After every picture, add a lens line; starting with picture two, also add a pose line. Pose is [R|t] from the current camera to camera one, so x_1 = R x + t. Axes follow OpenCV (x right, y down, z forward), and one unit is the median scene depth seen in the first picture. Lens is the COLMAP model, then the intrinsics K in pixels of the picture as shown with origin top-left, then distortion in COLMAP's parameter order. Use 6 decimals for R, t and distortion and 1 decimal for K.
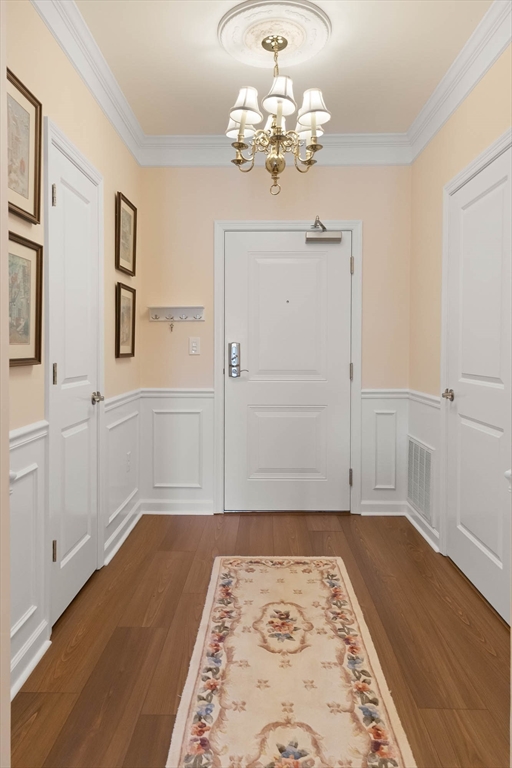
lens RADIAL K [[520.9, 0, 265.1], [0, 520.9, 355.2], [0, 0, 1]] dist [0.015187, -0.006947]
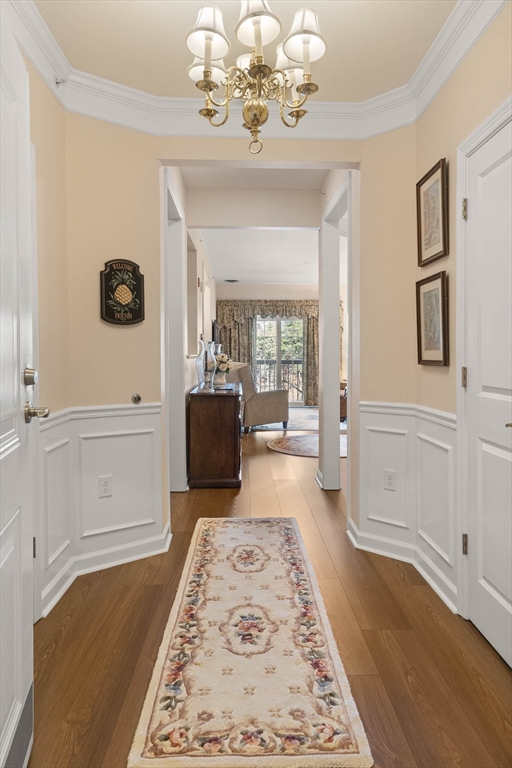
lens RADIAL K [[520.9, 0, 258.1], [0, 520.9, 376.3], [0, 0, 1]] dist [0.015187, -0.006947]
pose [[-0.999686, -0.000525, -0.025041, 0.039386], [-0.001986, 0.998293, 0.058377, -0.026195], [0.024968, 0.058408, -0.997981, 1.872767]]
